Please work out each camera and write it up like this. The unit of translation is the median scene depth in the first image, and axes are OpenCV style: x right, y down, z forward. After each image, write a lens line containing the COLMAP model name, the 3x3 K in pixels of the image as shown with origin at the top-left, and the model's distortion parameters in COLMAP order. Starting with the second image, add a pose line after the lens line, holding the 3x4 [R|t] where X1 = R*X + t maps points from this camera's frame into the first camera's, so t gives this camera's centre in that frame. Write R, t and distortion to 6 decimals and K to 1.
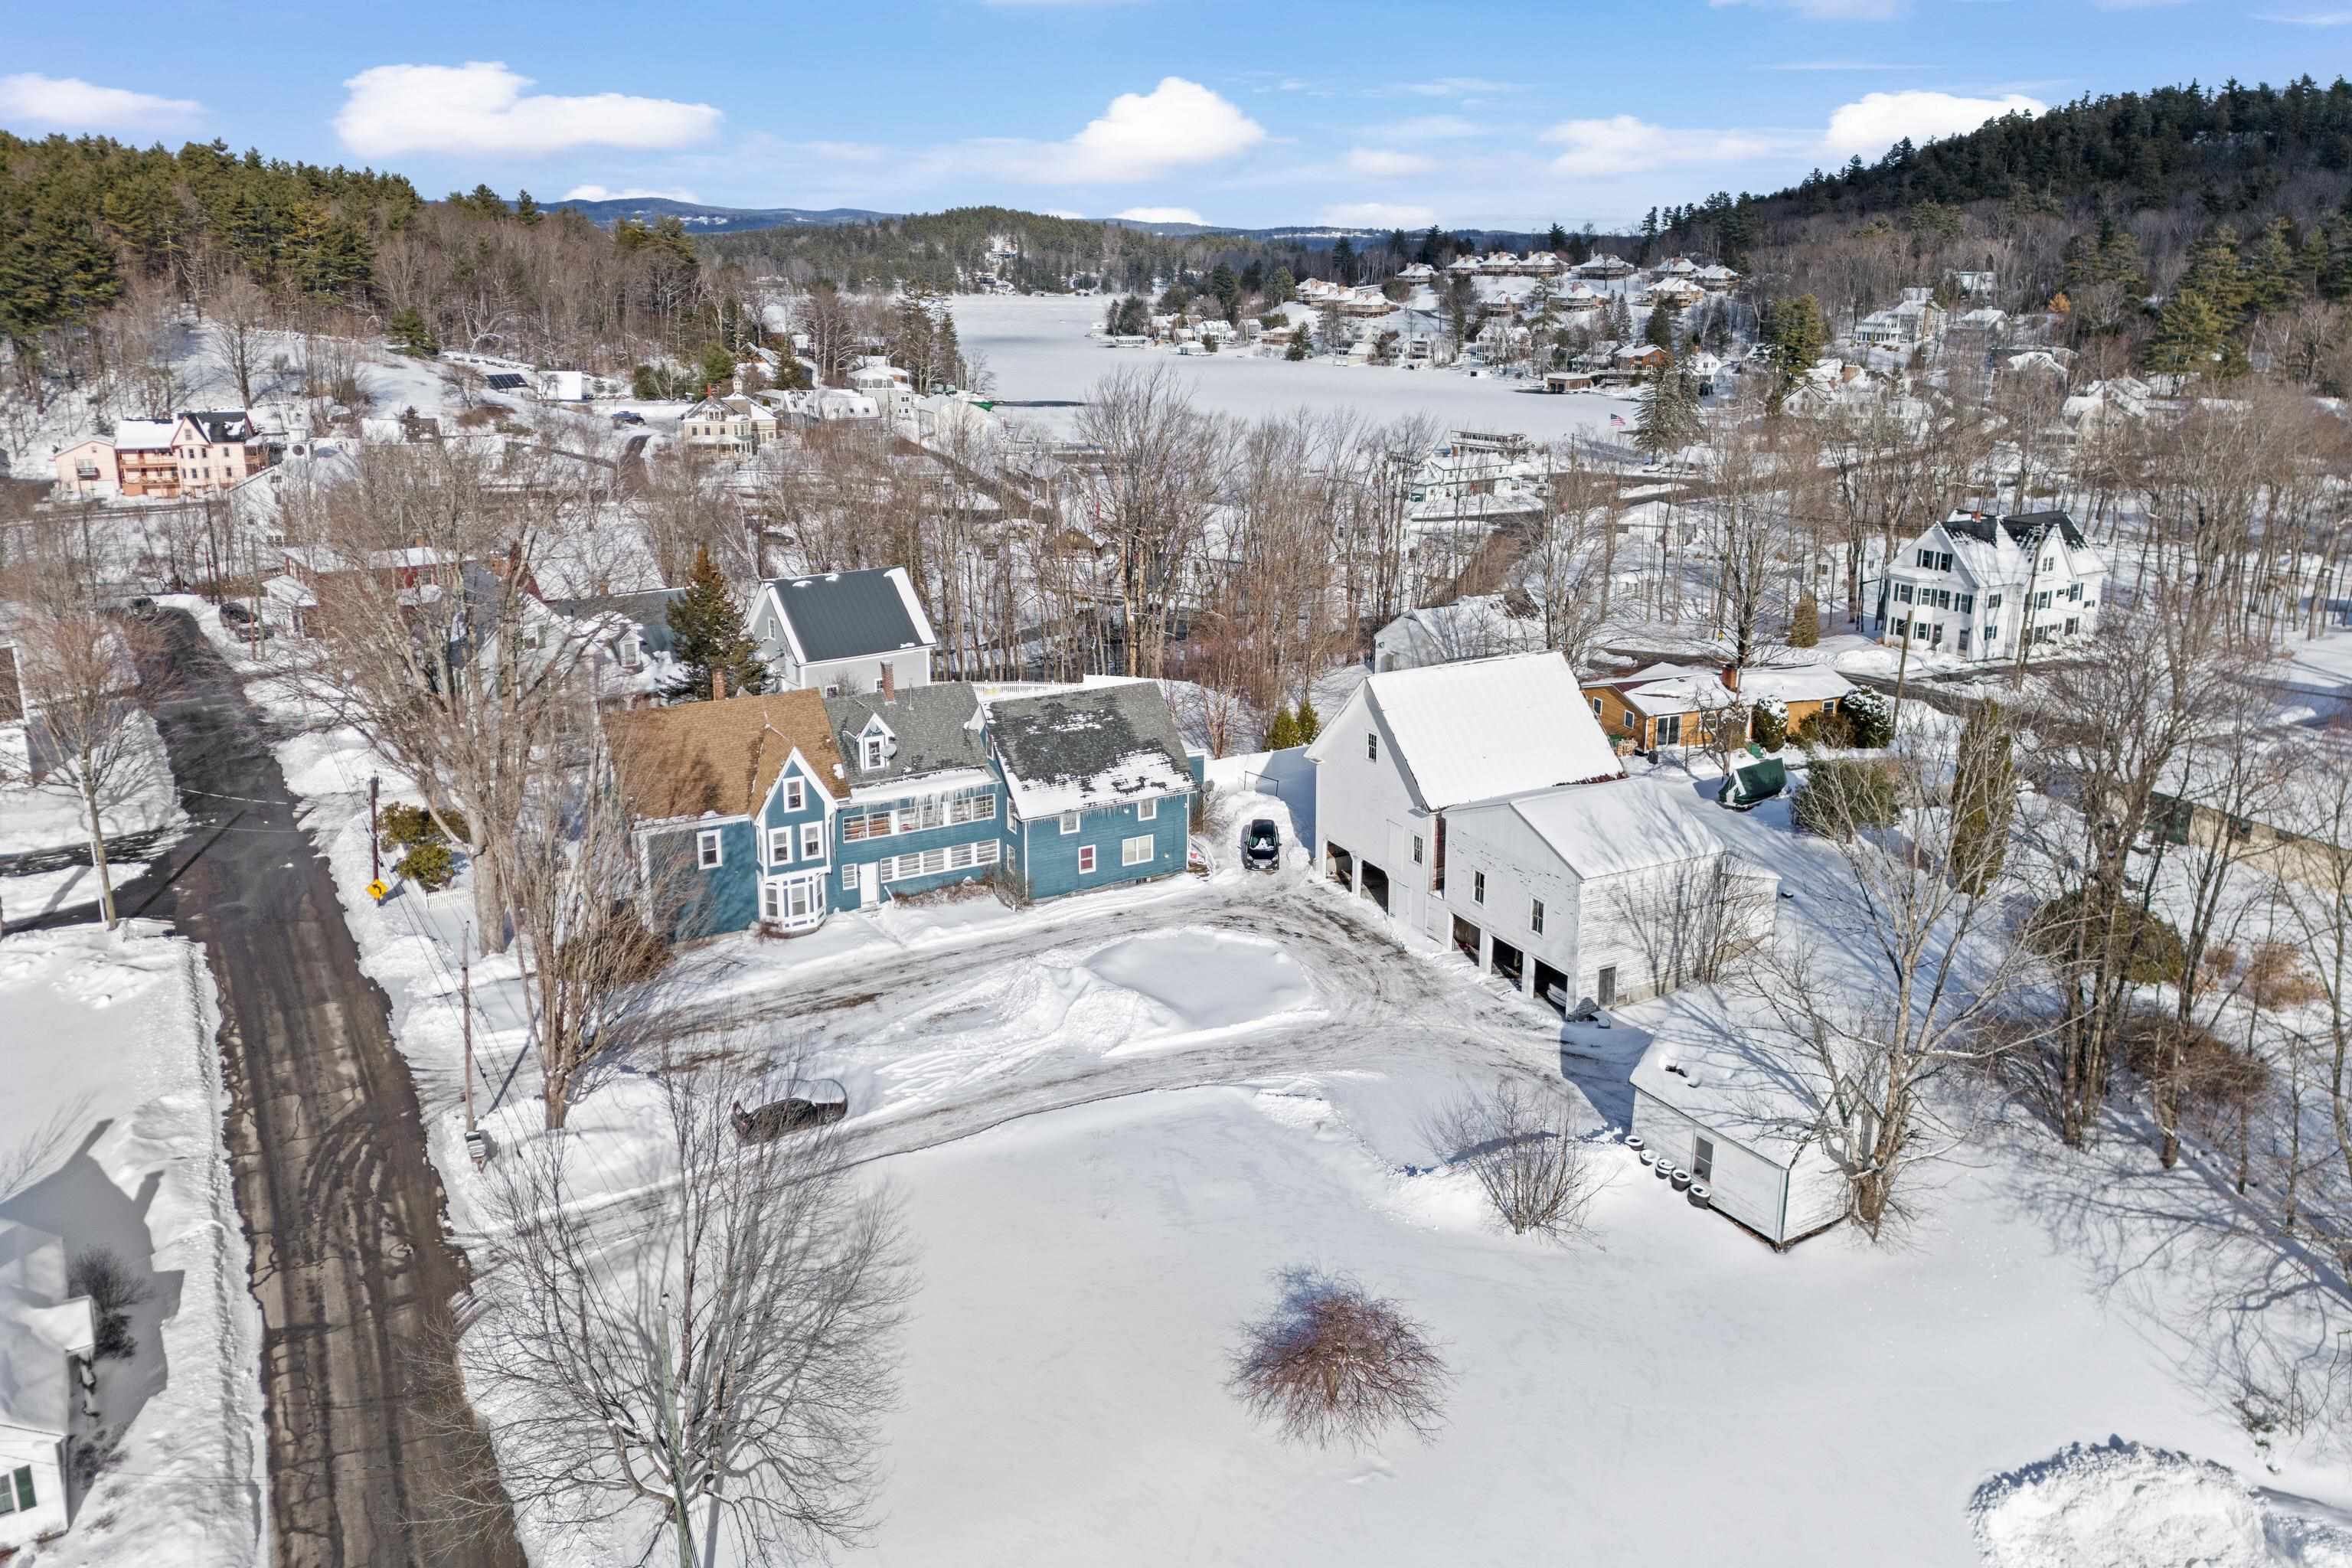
lens RADIAL K [[1708.3, 0, 1176.1], [0, 1708.3, 673.4], [0, 0, 1]] dist [0.108108, -0.111633]
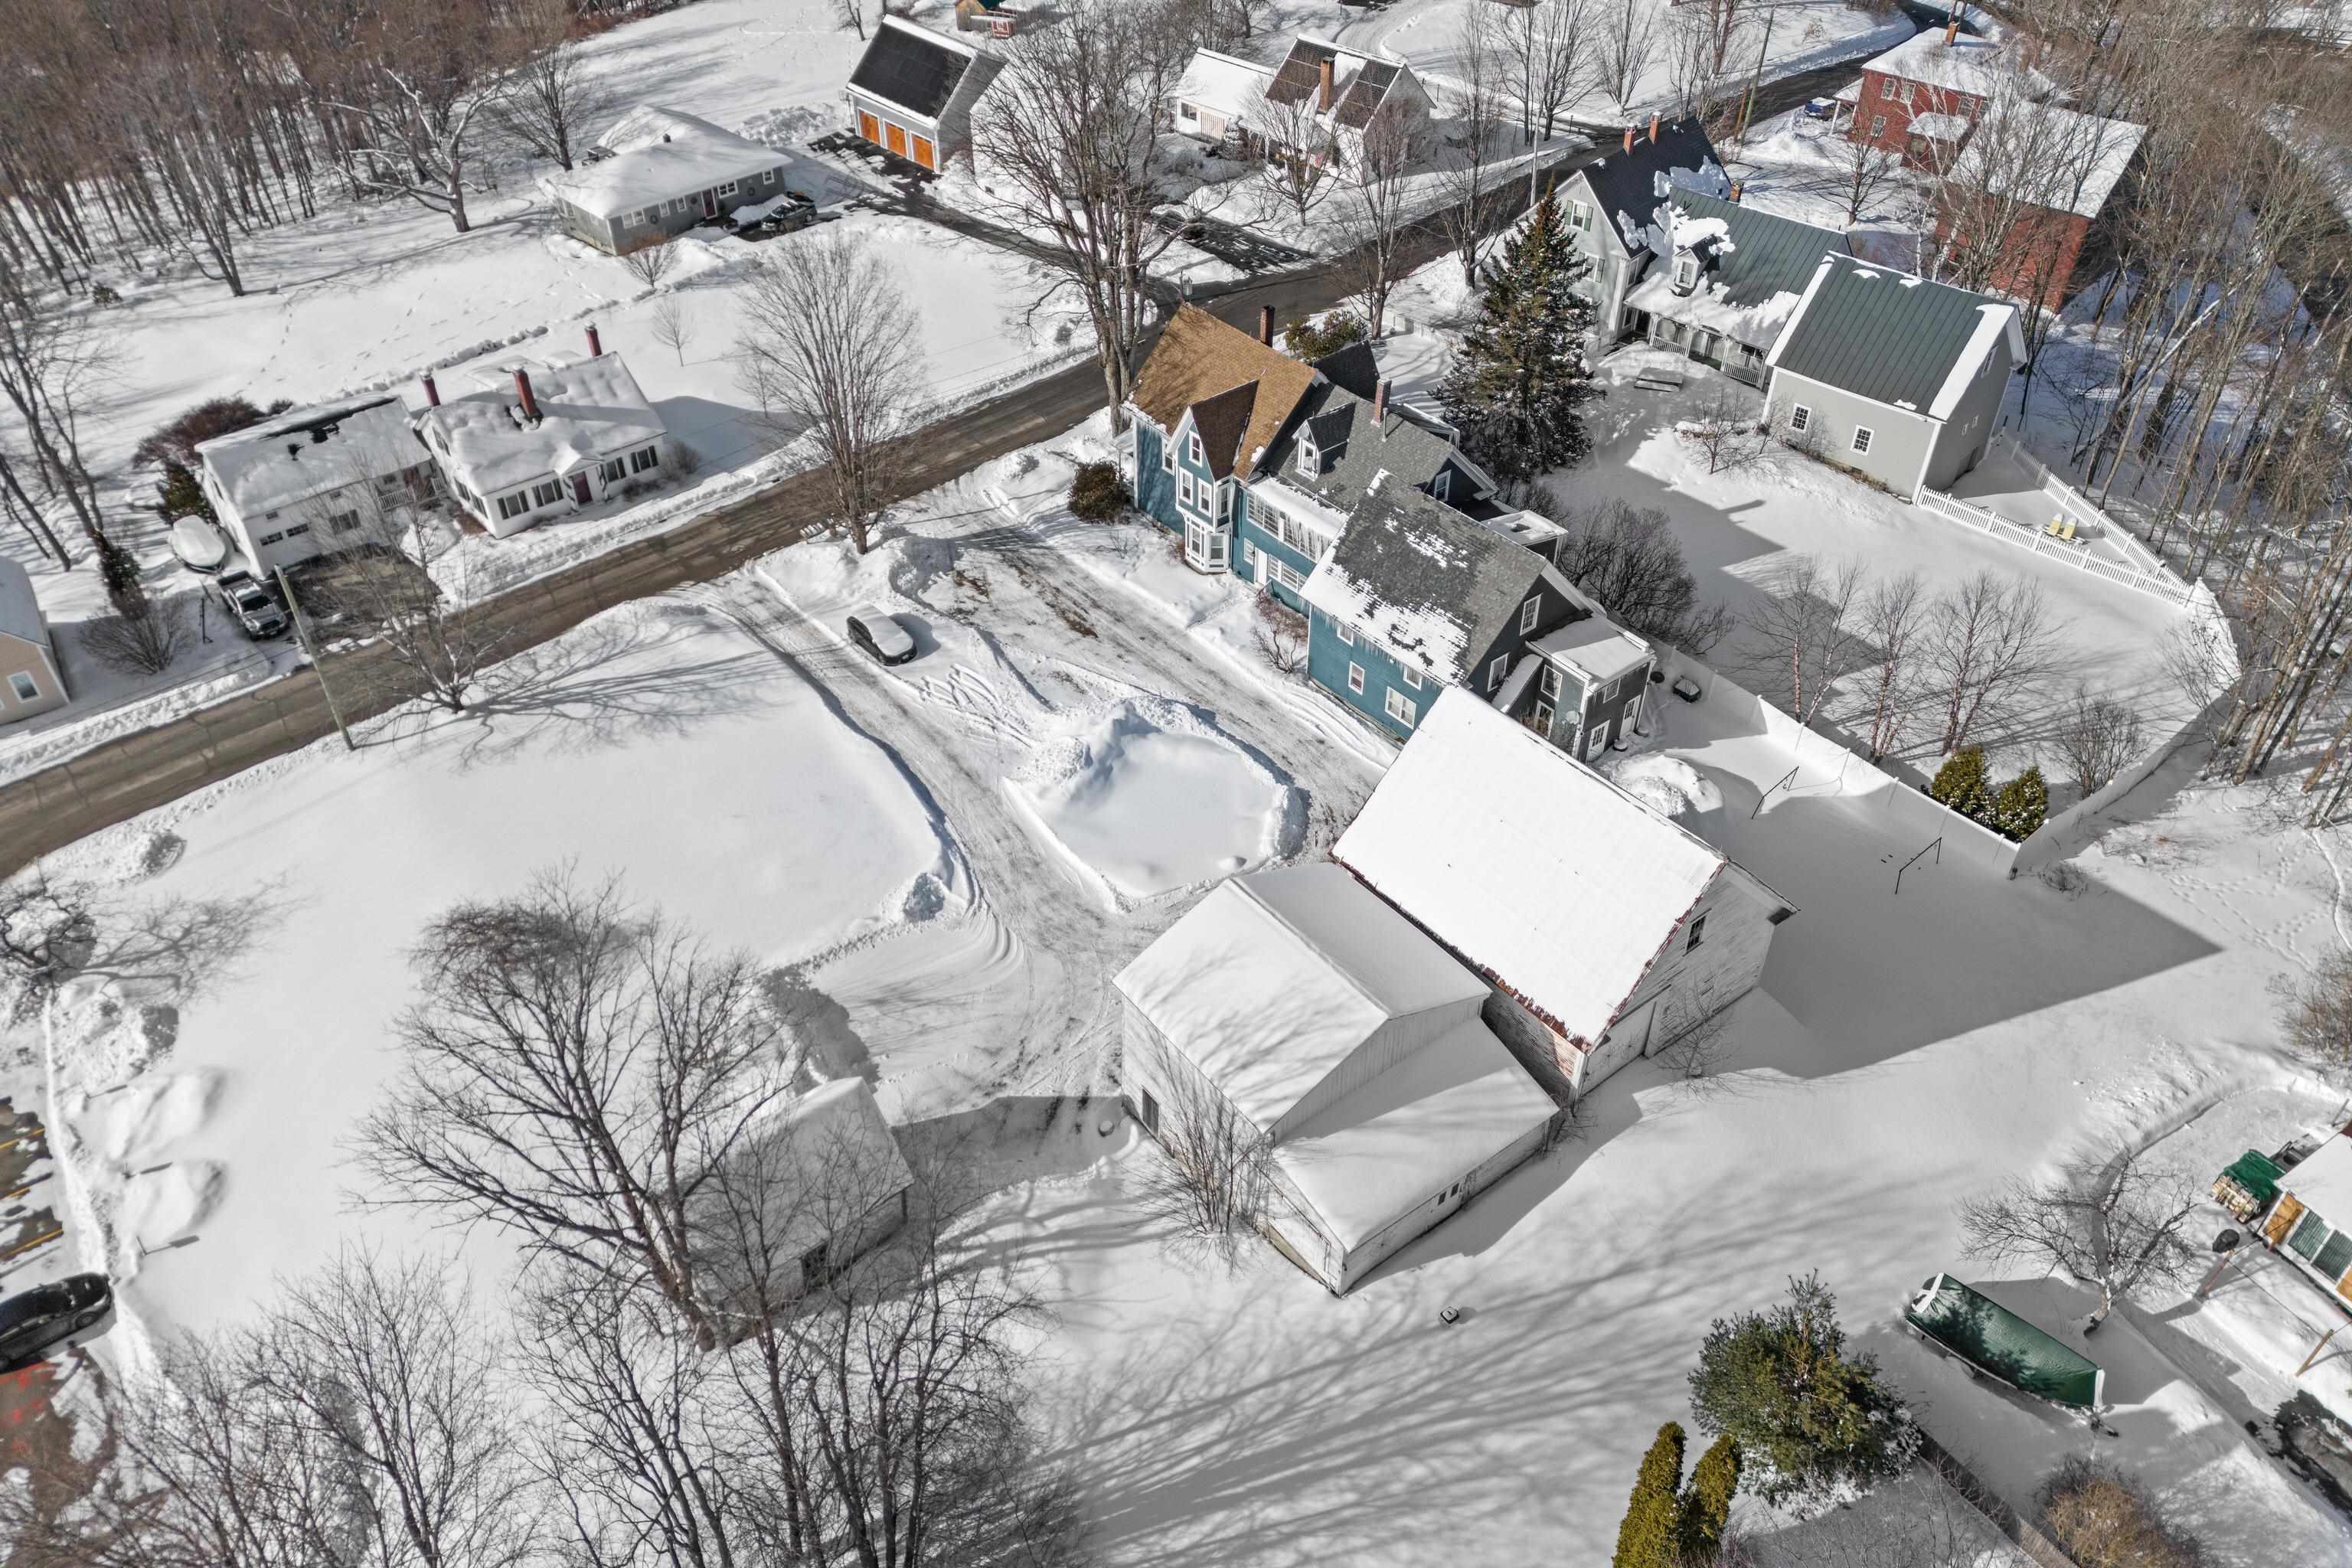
lens RADIAL K [[1669.6, 0, 1190.3], [0, 1669.6, 789.1], [0, 0, 1]] dist [0.103886, -0.110898]
pose [[0.168043, 0.627541, -0.760232, 0.663699], [-0.234551, 0.774504, 0.587476, -0.356763], [0.957469, 0.079592, 0.277341, 0.688136]]
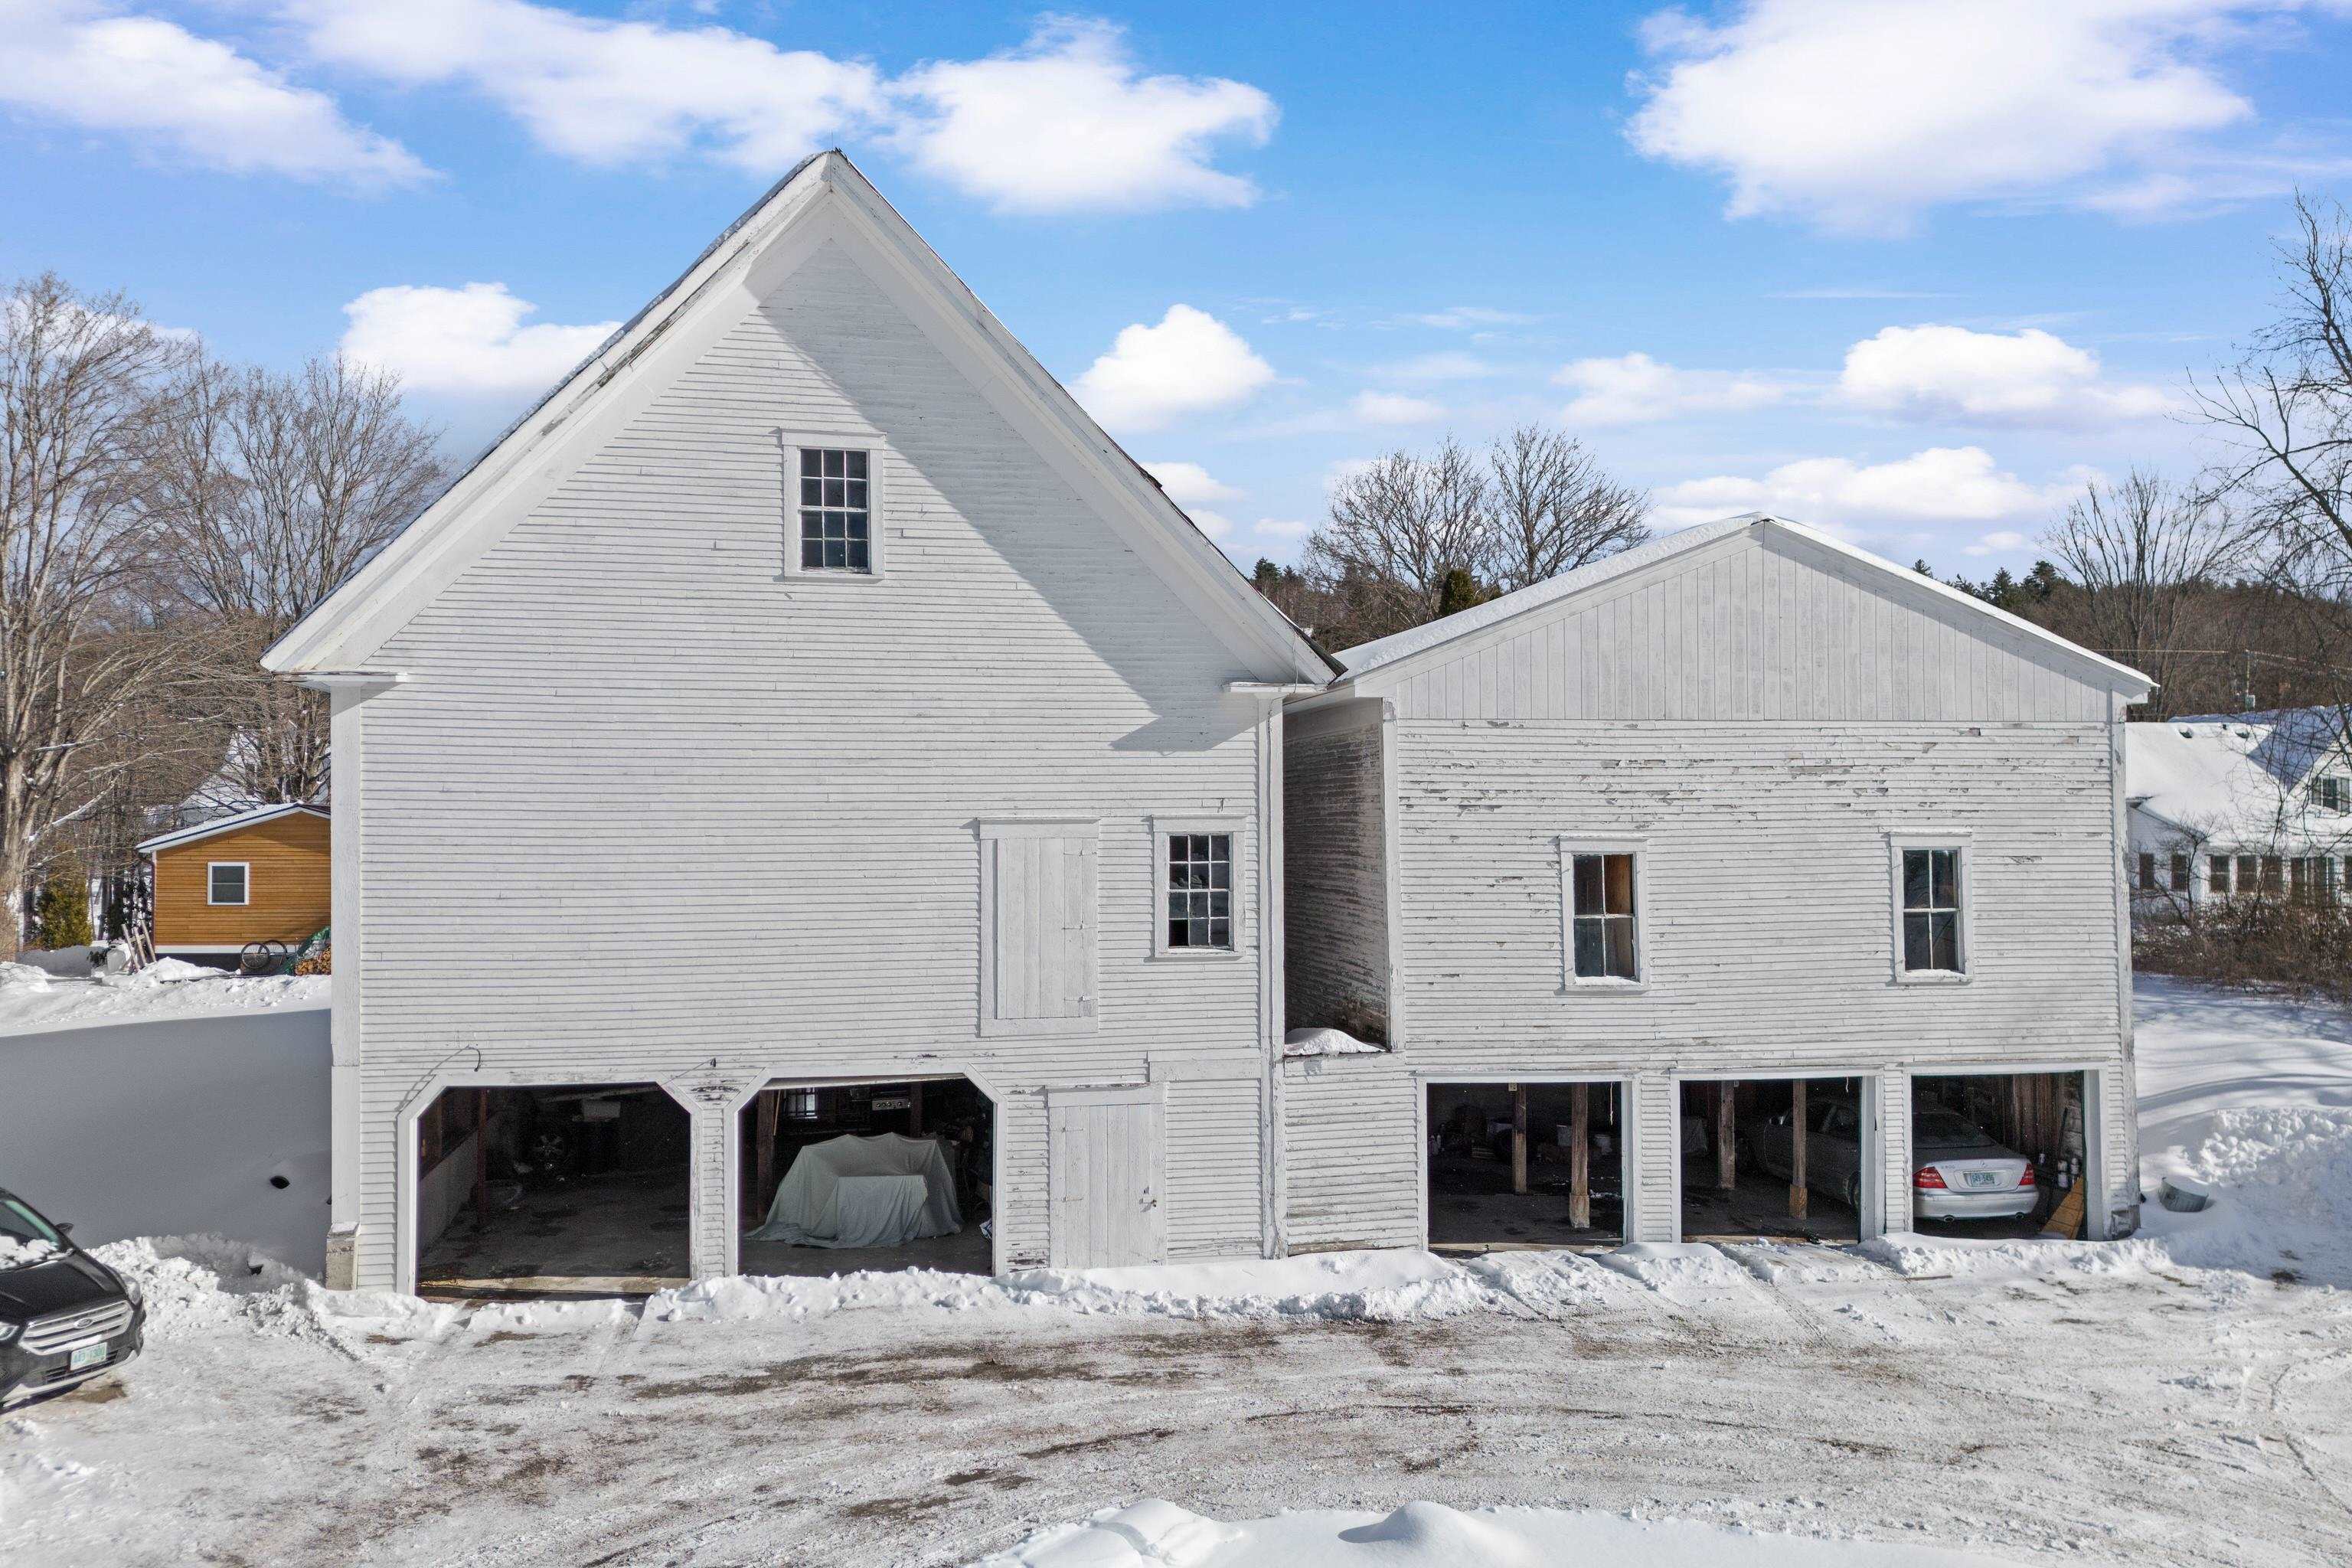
lens RADIAL K [[1713.9, 0, 1168.7], [0, 1713.9, 787.4], [0, 0, 1]] dist [0.109758, -0.112589]
pose [[0.309314, 0.017834, 0.950793, -0.079161], [0.227761, 0.969335, -0.092278, 0.107051], [-0.923282, 0.245096, 0.295767, 0.907220]]
